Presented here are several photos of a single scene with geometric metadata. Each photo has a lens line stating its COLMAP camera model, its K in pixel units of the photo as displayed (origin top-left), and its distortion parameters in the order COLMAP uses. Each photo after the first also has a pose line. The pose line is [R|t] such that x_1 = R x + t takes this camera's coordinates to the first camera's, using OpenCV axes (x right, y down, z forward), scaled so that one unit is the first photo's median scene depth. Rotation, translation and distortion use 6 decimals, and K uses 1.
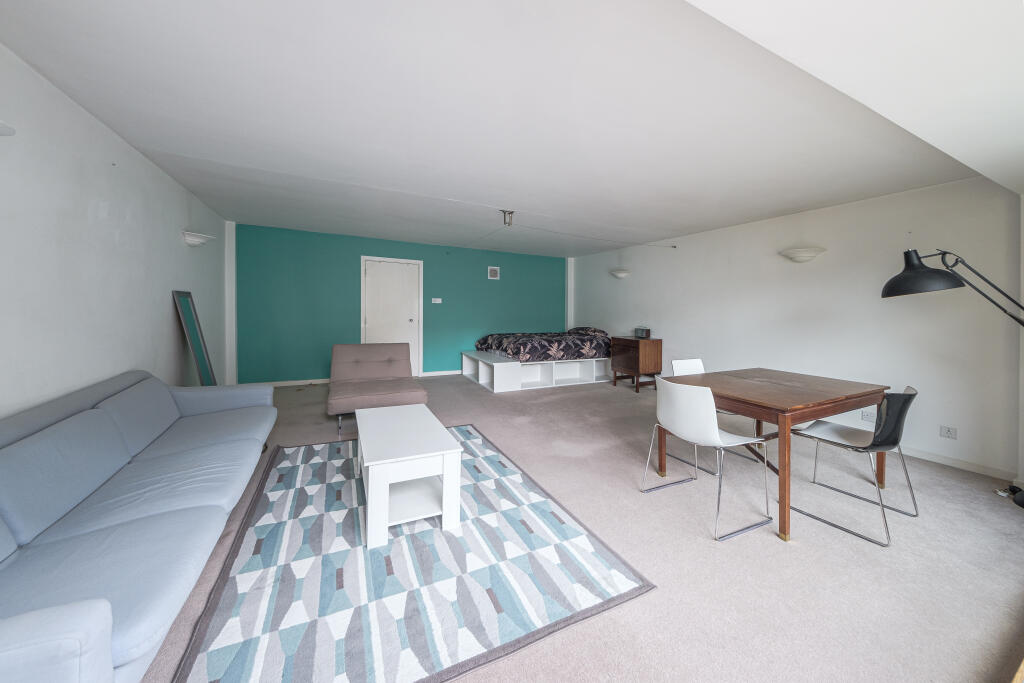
lens RADIAL K [[353.1, 0, 512.0], [0, 353.1, 341.5], [0, 0, 1]] dist [0.000155, 0.000004]
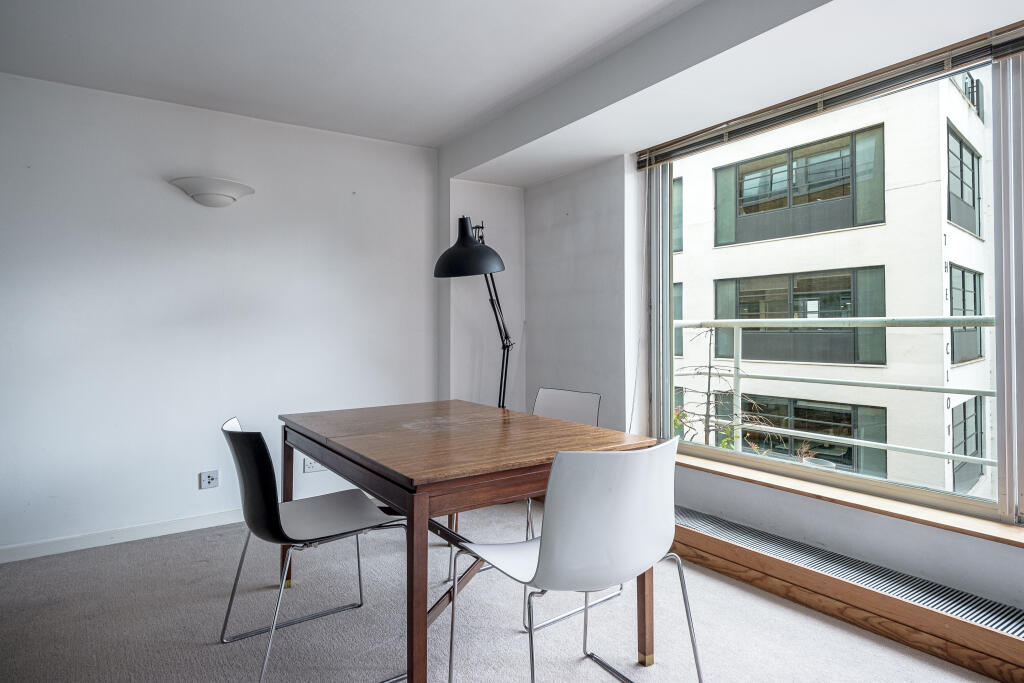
lens RADIAL K [[597.5, 0, 538.5], [0, 597.5, 343.0], [0, 0, 1]] dist [0.015912, 0.000345]
pose [[-0.163611, -0.039221, 0.985745, -0.160315], [0.098296, 0.993589, 0.055848, -0.035621], [-0.981616, 0.106032, -0.158706, 0.886651]]
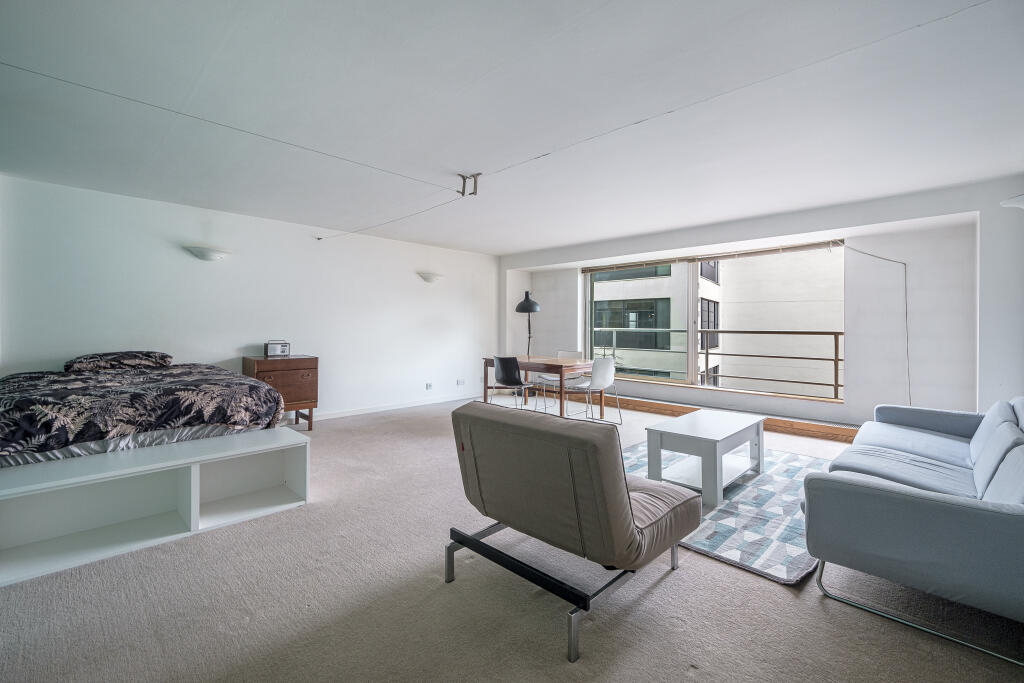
lens RADIAL K [[460.5, 0, 512.0], [0, 460.5, 341.5], [0, 0, 1]] dist [-0.000835, -0.000081]
pose [[-0.340411, -0.051920, 0.938842, -1.203234], [0.073231, 0.993978, 0.081521, -0.152965], [-0.937421, 0.096503, -0.334559, 1.675829]]
